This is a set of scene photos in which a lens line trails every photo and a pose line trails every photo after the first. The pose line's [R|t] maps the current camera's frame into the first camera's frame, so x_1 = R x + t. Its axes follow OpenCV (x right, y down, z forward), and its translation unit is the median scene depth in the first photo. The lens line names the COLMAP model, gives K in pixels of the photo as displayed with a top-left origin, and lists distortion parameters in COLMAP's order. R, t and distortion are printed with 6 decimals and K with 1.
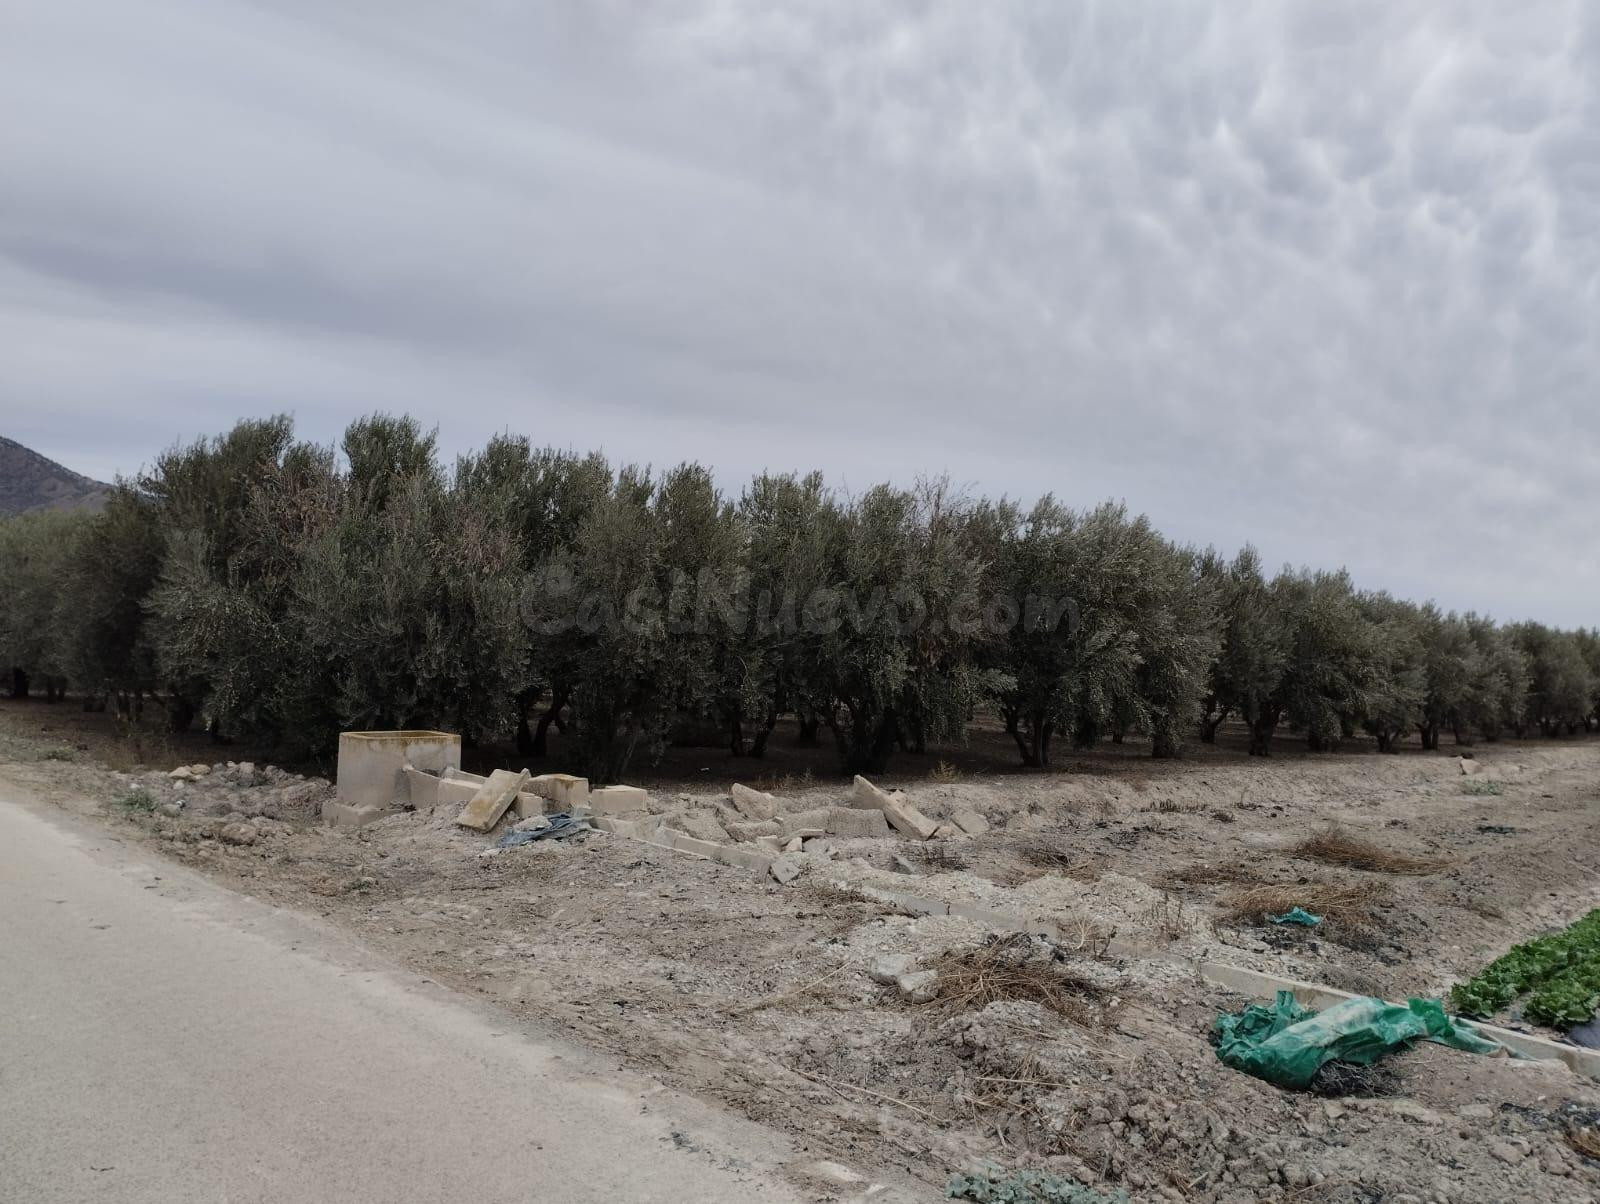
lens RADIAL K [[1432.7, 0, 798.0], [0, 1432.7, 595.5], [0, 0, 1]] dist [0.122367, -0.164619]
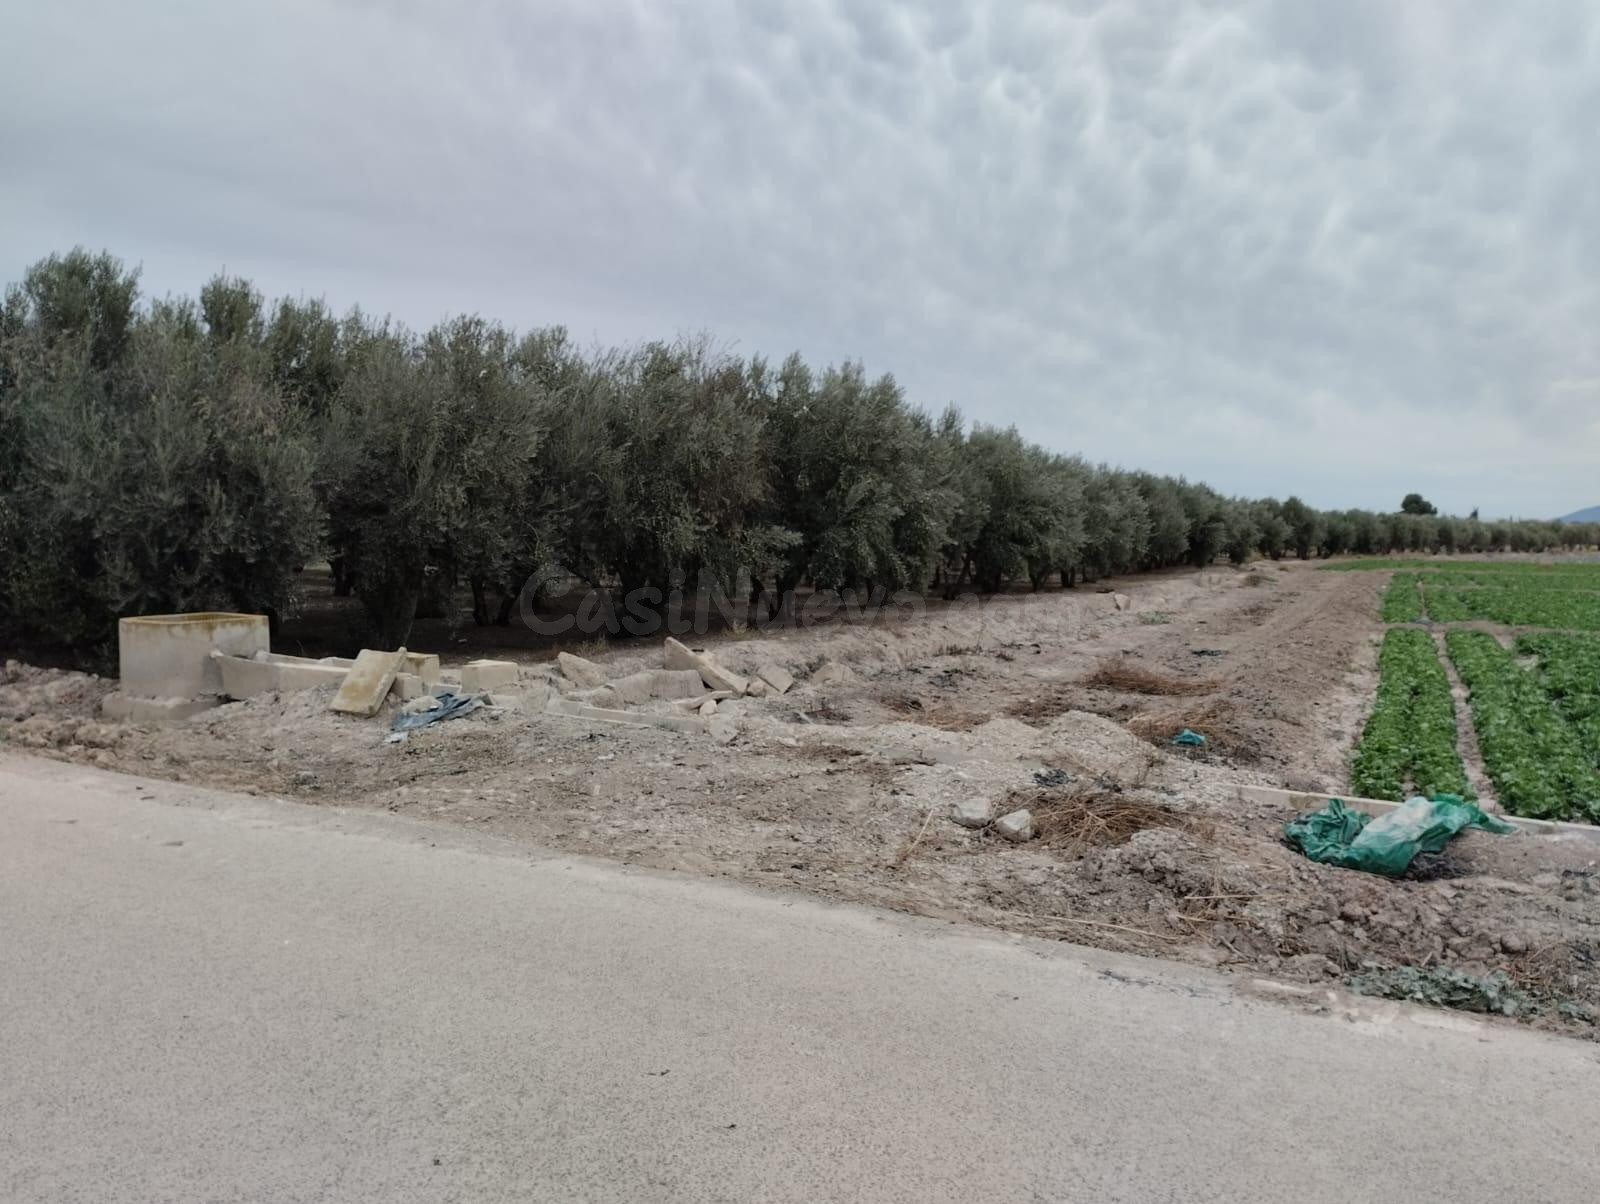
lens RADIAL K [[1432.7, 0, 798.0], [0, 1432.7, 595.5], [0, 0, 1]] dist [0.122367, -0.164619]
pose [[0.949470, -0.043219, 0.310868, -0.184153], [0.012480, 0.994889, 0.100199, -0.002947], [-0.313610, -0.091256, 0.945157, 0.030099]]
